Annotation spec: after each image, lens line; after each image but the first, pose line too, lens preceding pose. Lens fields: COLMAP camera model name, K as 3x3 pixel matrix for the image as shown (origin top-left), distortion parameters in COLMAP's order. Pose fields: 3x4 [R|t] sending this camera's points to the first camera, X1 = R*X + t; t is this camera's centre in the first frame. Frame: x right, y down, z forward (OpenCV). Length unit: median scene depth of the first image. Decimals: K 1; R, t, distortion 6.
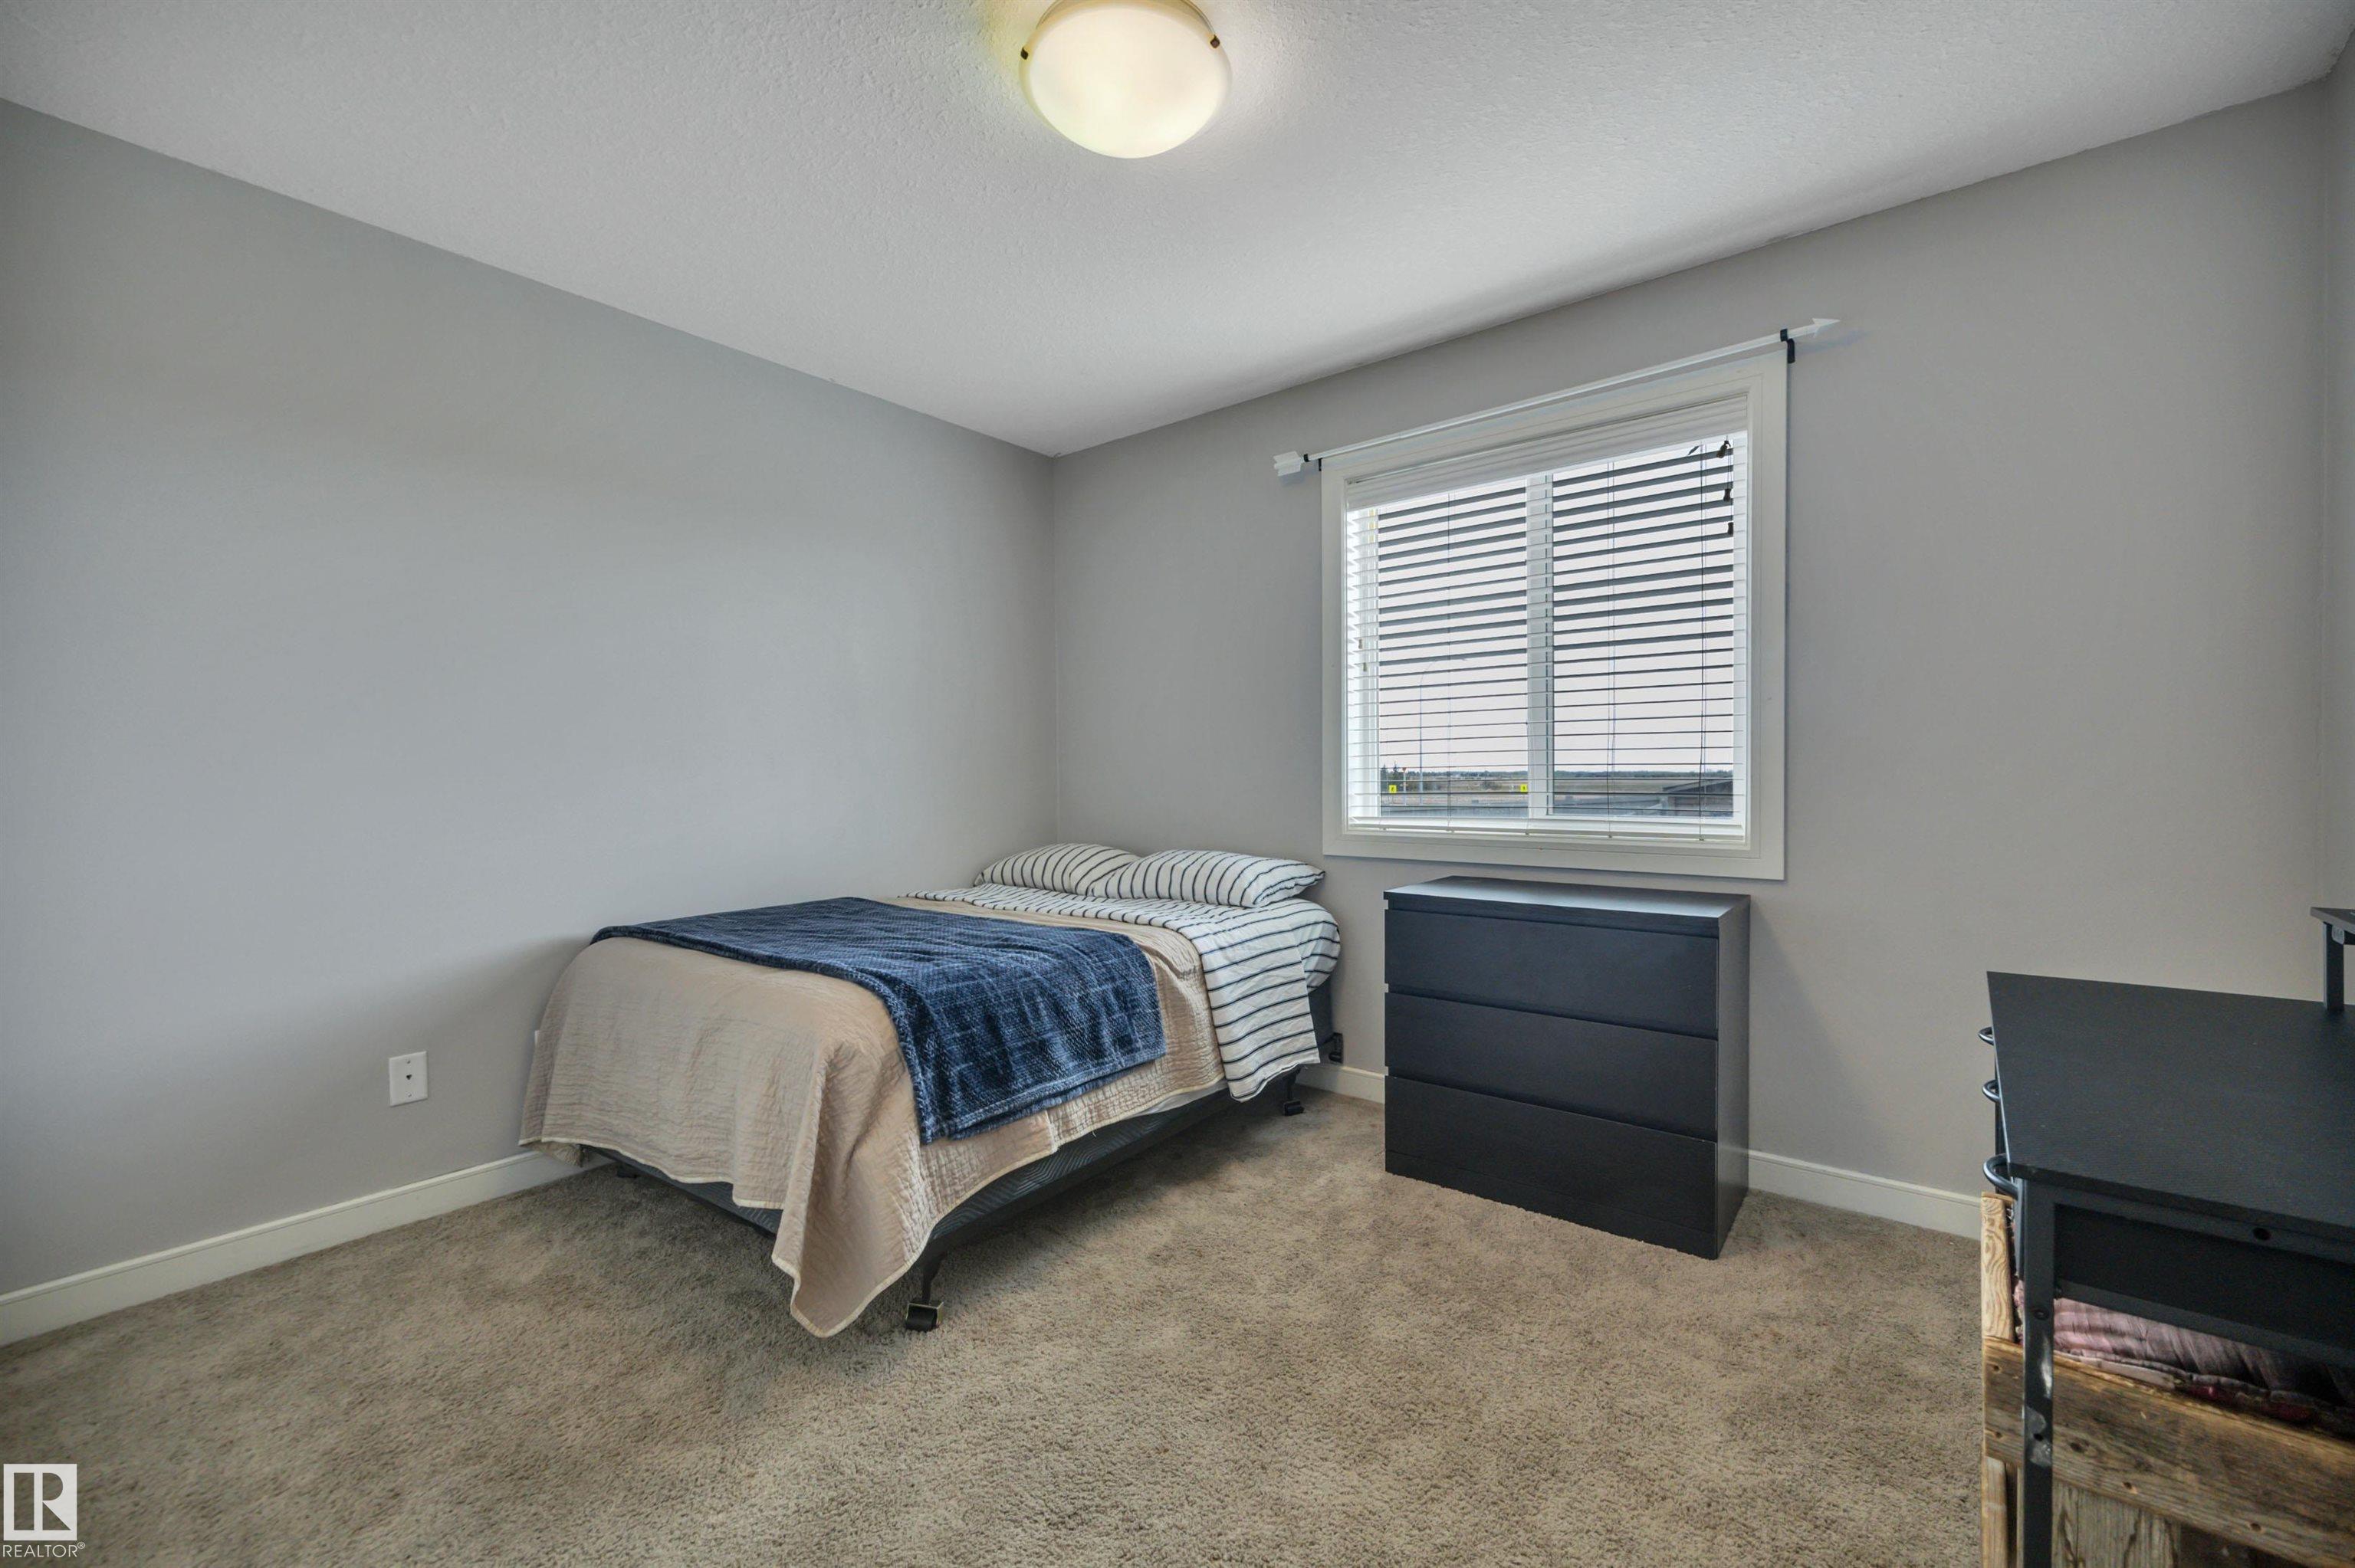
lens RADIAL K [[986.4, 0, 1147.7], [0, 986.4, 781.4], [0, 0, 1]] dist [0.009870, 0.000025]
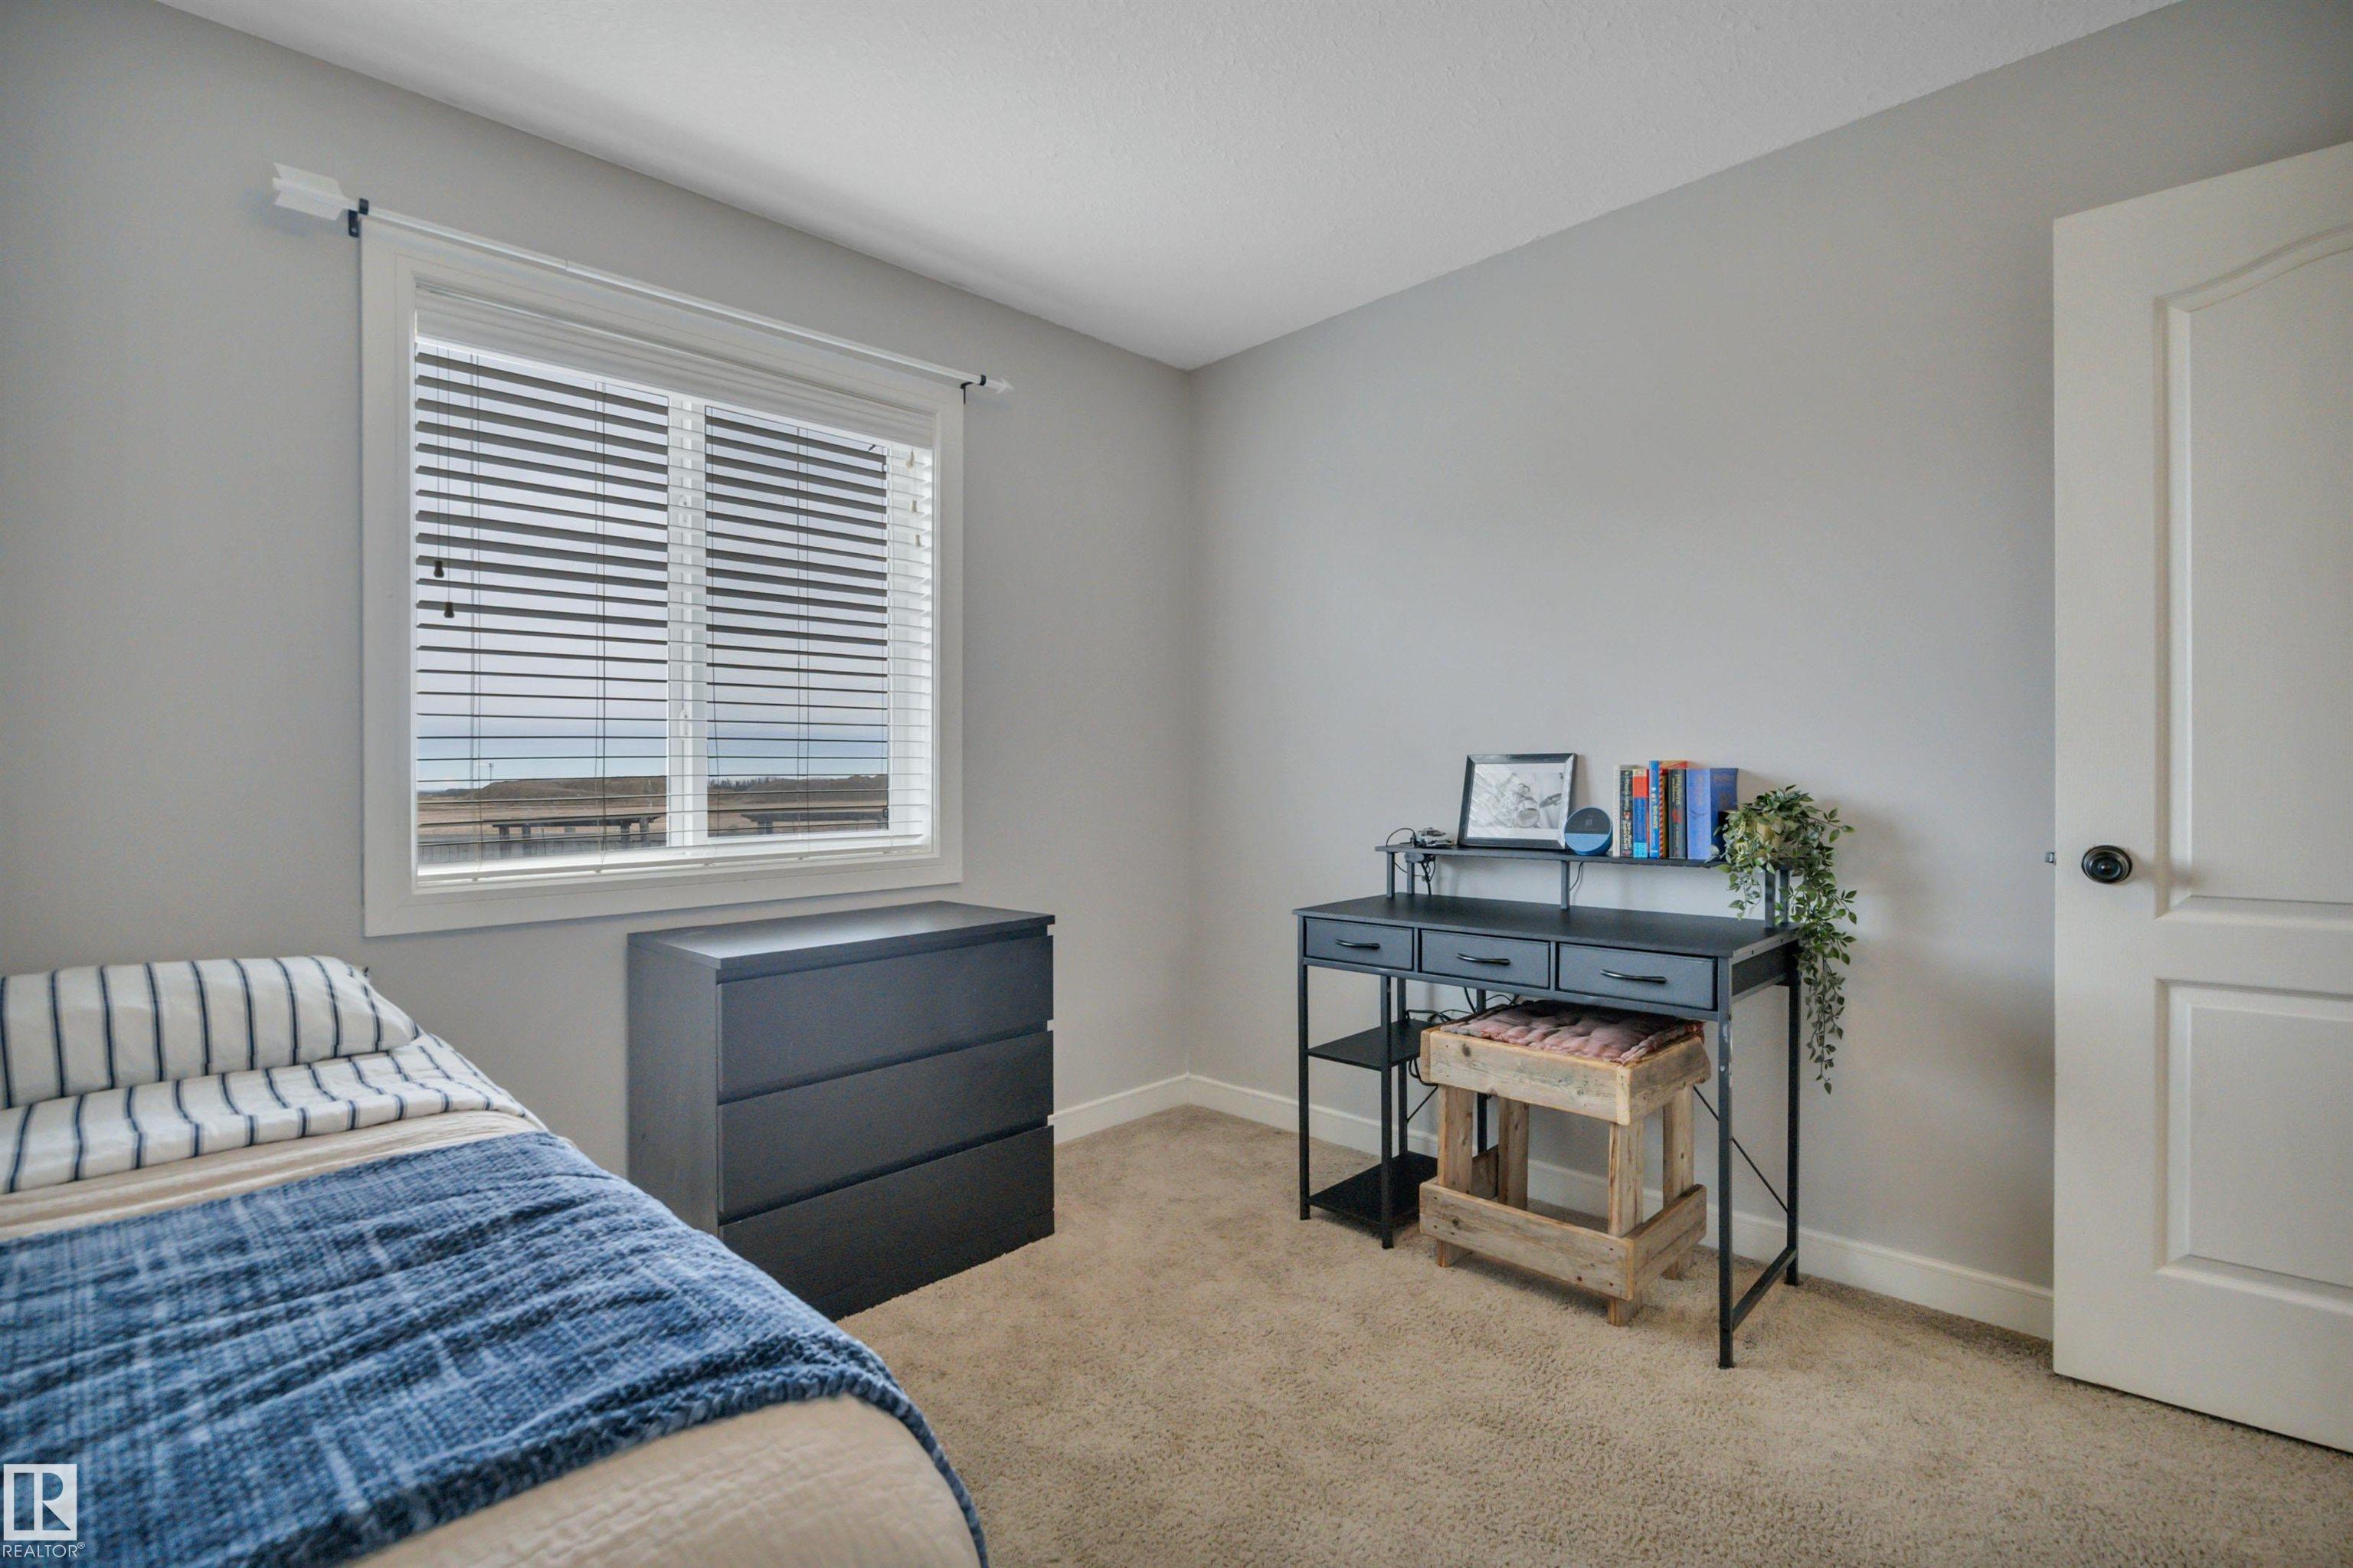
lens RADIAL K [[1119.7, 0, 1176.5], [0, 1119.7, 784.0], [0, 0, 1]] dist [-0.000377, -0.000034]
pose [[0.073355, 0.001077, 0.997305, -0.564313], [0.019656, 0.999804, -0.002526, 0.001707], [-0.997112, 0.019788, 0.073319, 0.692040]]
